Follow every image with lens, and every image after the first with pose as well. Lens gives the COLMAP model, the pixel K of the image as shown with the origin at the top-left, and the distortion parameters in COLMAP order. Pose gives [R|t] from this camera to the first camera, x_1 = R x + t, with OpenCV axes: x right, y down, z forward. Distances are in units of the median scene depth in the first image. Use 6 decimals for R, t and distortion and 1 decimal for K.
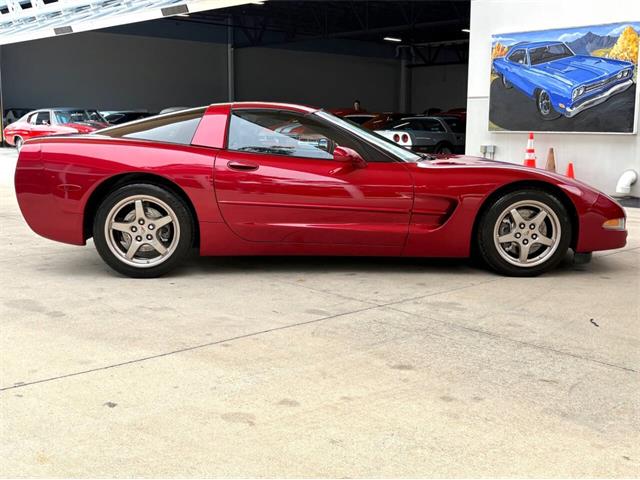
lens RADIAL K [[830.7, 0, 320.0], [0, 830.7, 240.0], [0, 0, 1]] dist [0.038743, -0.025444]
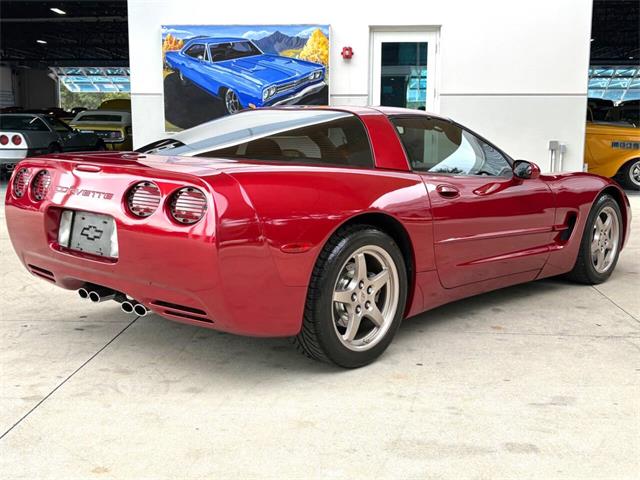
lens RADIAL K [[816.0, 0, 320.0], [0, 816.0, 240.0], [0, 0, 1]] dist [0.217093, -0.680786]
pose [[0.726281, -0.106621, 0.679079, -0.327062], [0.099274, 0.993810, 0.049863, -0.044971], [-0.680192, 0.031200, 0.732370, 0.247783]]
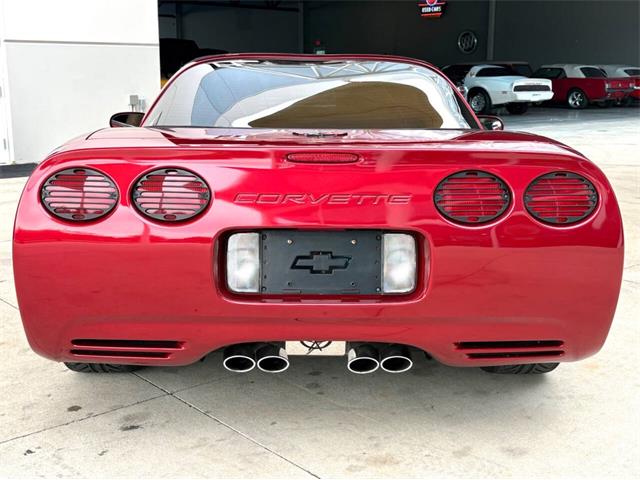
lens RADIAL K [[830.7, 0, 320.0], [0, 830.7, 240.0], [0, 0, 1]] dist [0.038743, -0.025444]
pose [[0.050697, -0.211501, 0.976062, -0.365769], [0.152741, 0.967463, 0.201704, -0.084807], [-0.986965, 0.138859, 0.081352, 0.518730]]
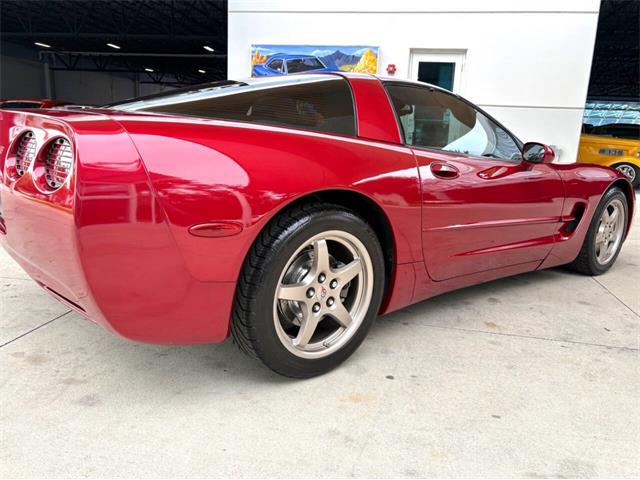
lens RADIAL K [[522.5, 0, 320.0], [0, 522.5, 240.0], [0, 0, 1]] dist [0.037412, -0.010379]
pose [[0.806827, -0.095077, 0.583087, -0.196133], [0.046071, 0.994085, 0.098345, -0.038251], [-0.588989, -0.052484, 0.806435, 0.338959]]
